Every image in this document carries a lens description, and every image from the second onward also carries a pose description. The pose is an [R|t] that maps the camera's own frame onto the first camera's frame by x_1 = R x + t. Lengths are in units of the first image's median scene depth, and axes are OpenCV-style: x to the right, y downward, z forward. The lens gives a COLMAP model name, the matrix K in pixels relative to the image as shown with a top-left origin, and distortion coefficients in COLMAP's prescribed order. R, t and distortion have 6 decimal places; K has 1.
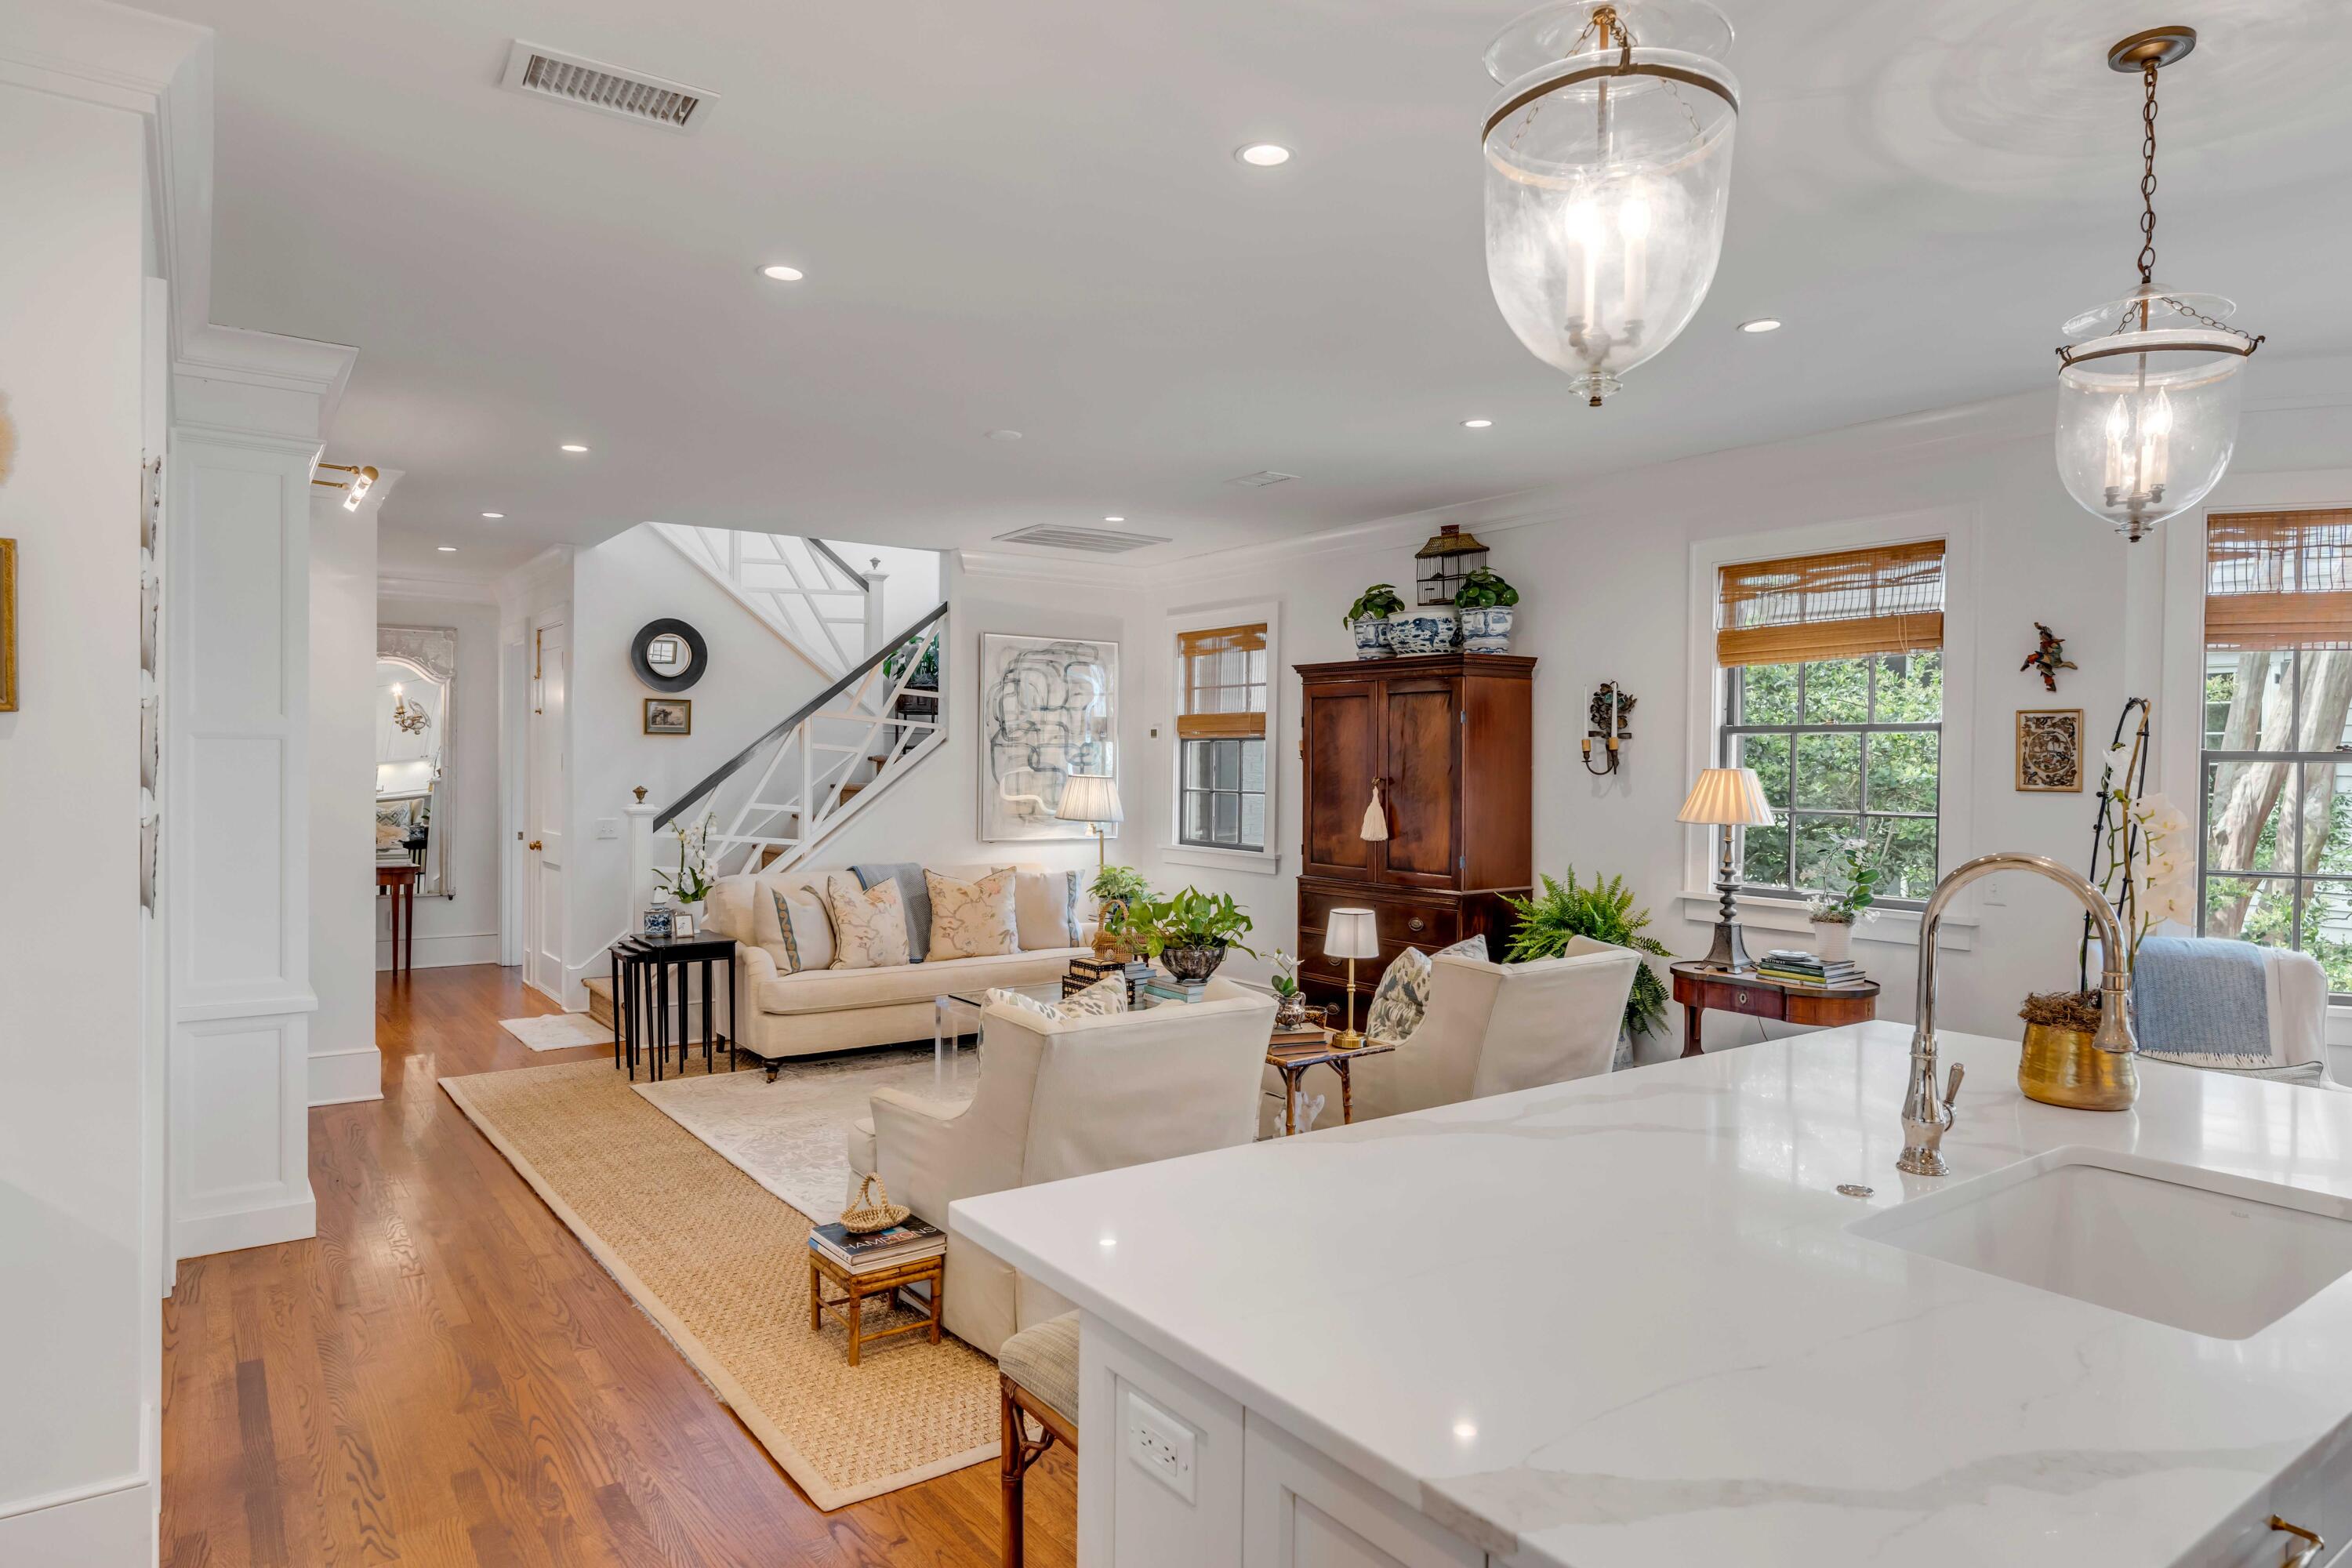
lens RADIAL K [[1373.4, 0, 1174.8], [0, 1373.4, 796.5], [0, 0, 1]] dist [-0.003712, 0.000665]
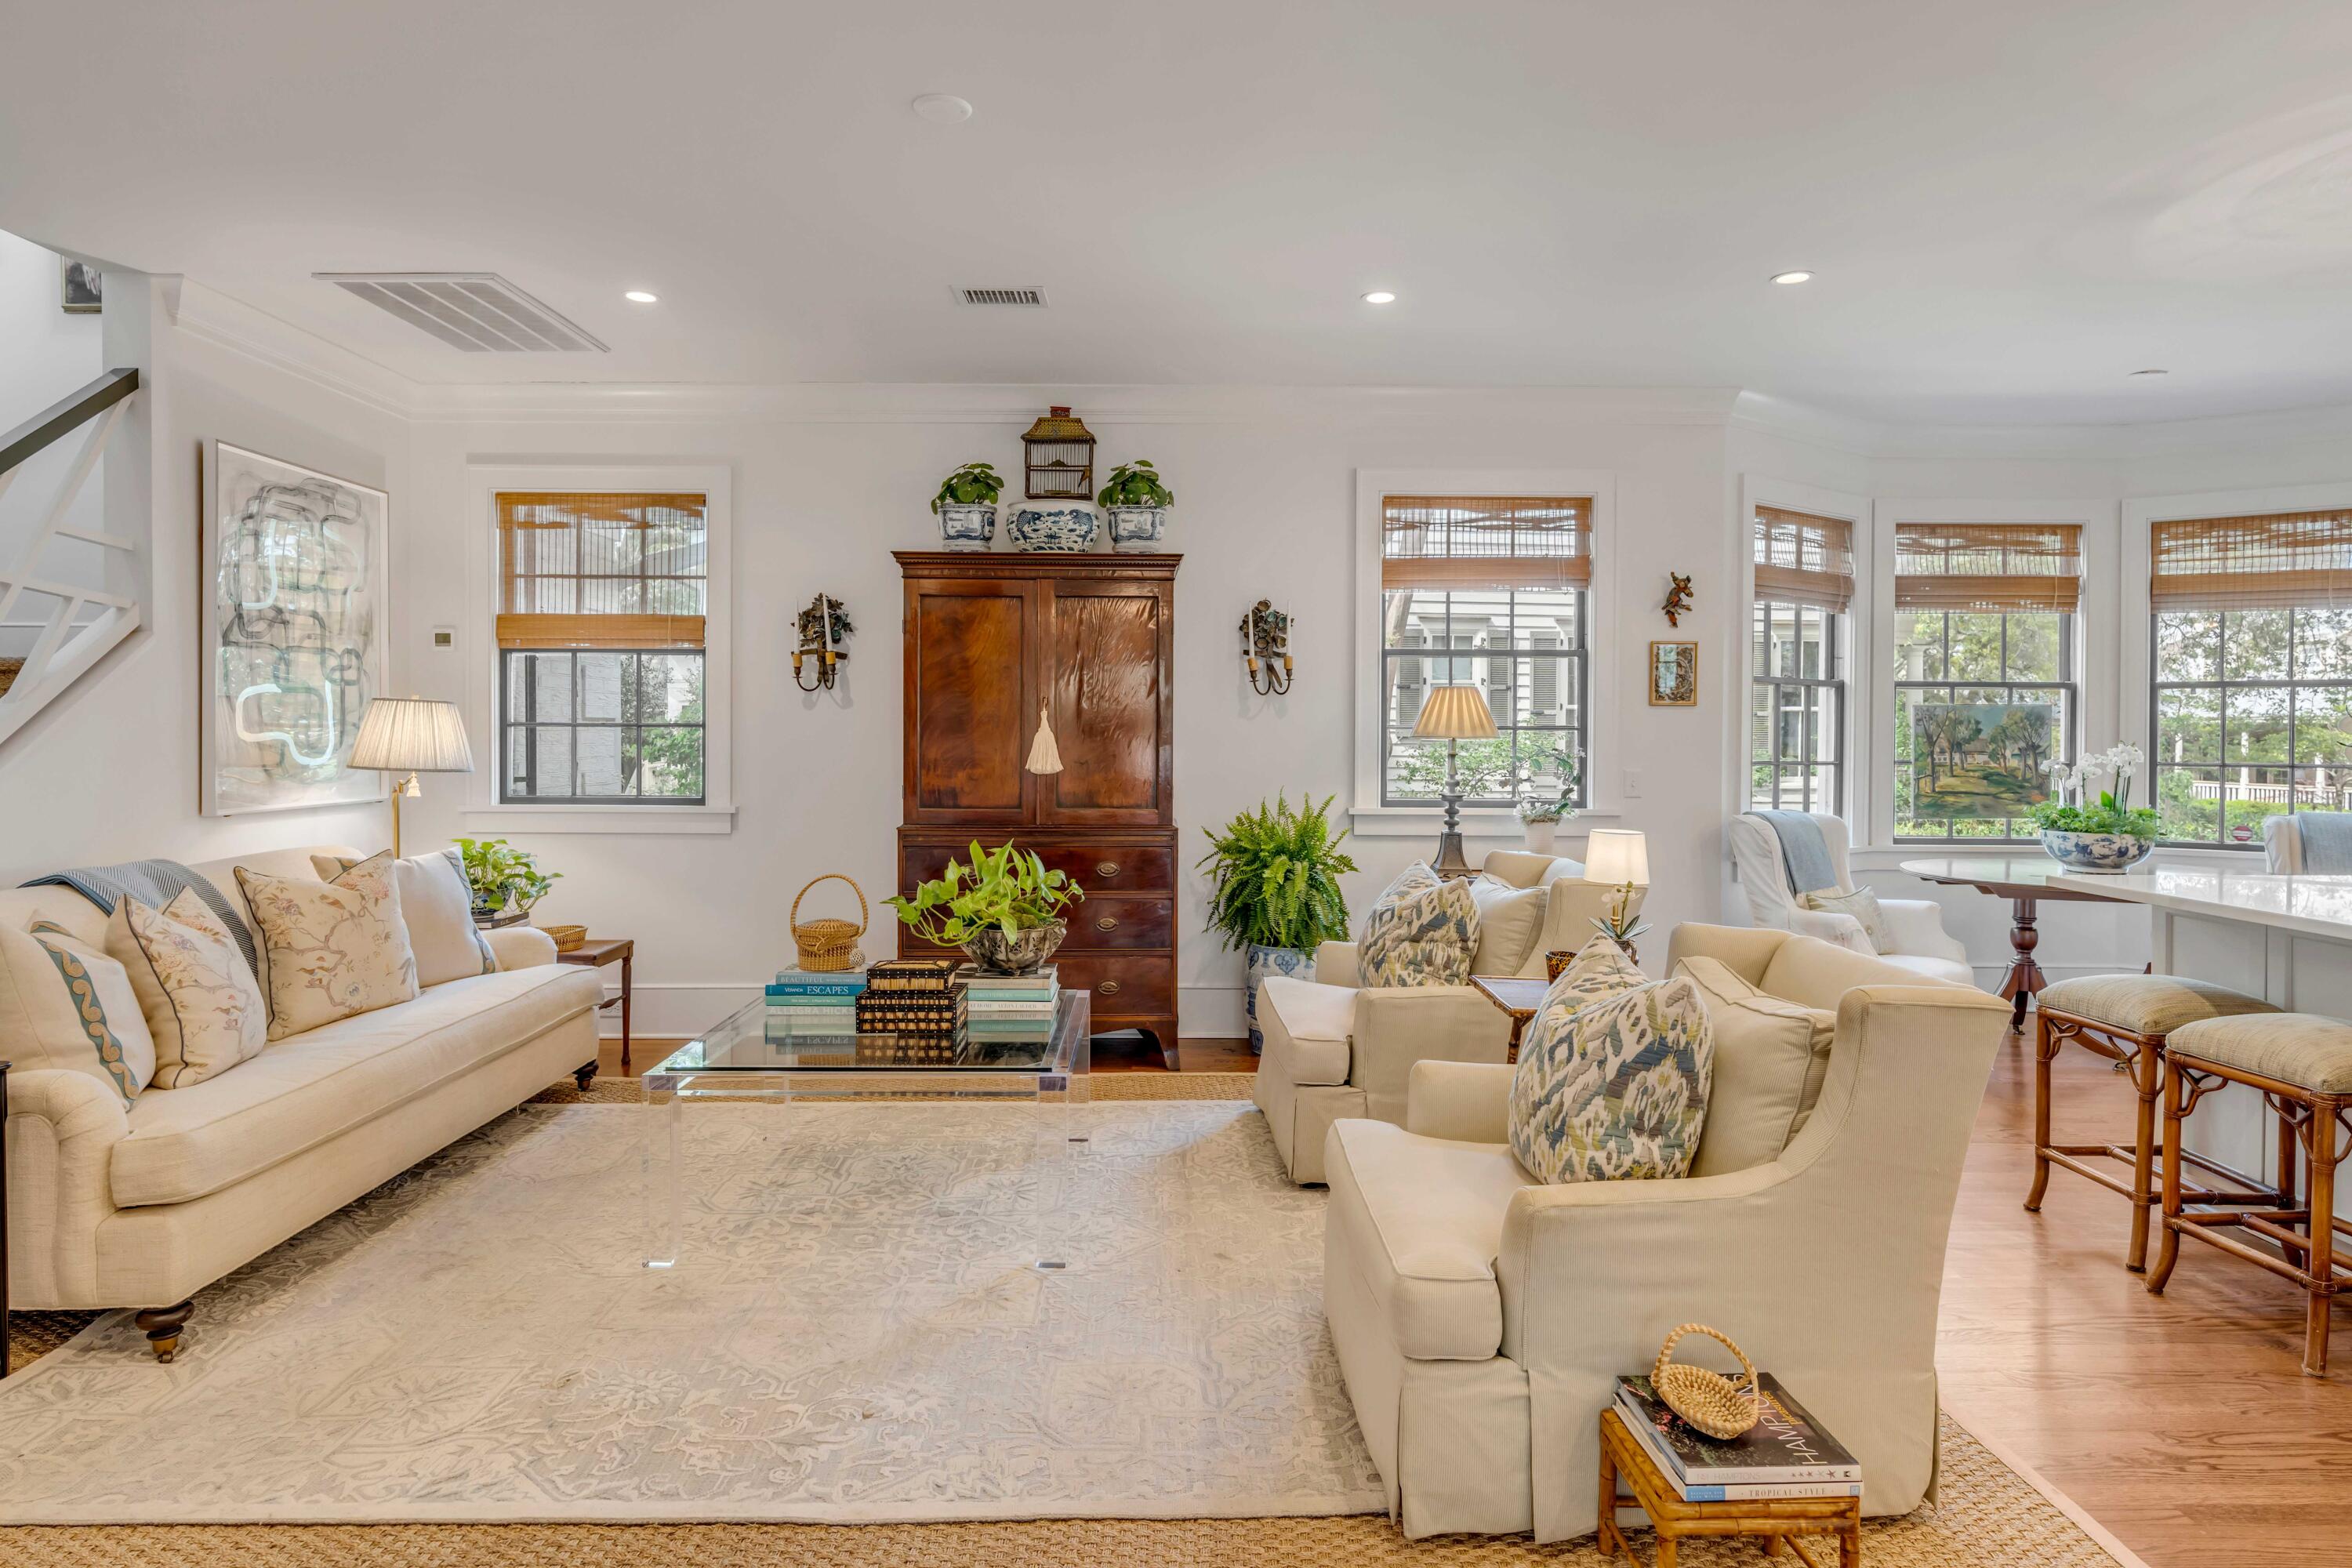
lens RADIAL K [[1309.6, 0, 1176.9], [0, 1309.6, 744.6], [0, 0, 1]] dist [-0.003680, 0.003357]
pose [[0.578862, -0.014504, 0.815297, -0.370871], [0.020979, 0.999776, 0.002891, 0.011661], [-0.815156, 0.015430, 0.579036, 0.400234]]
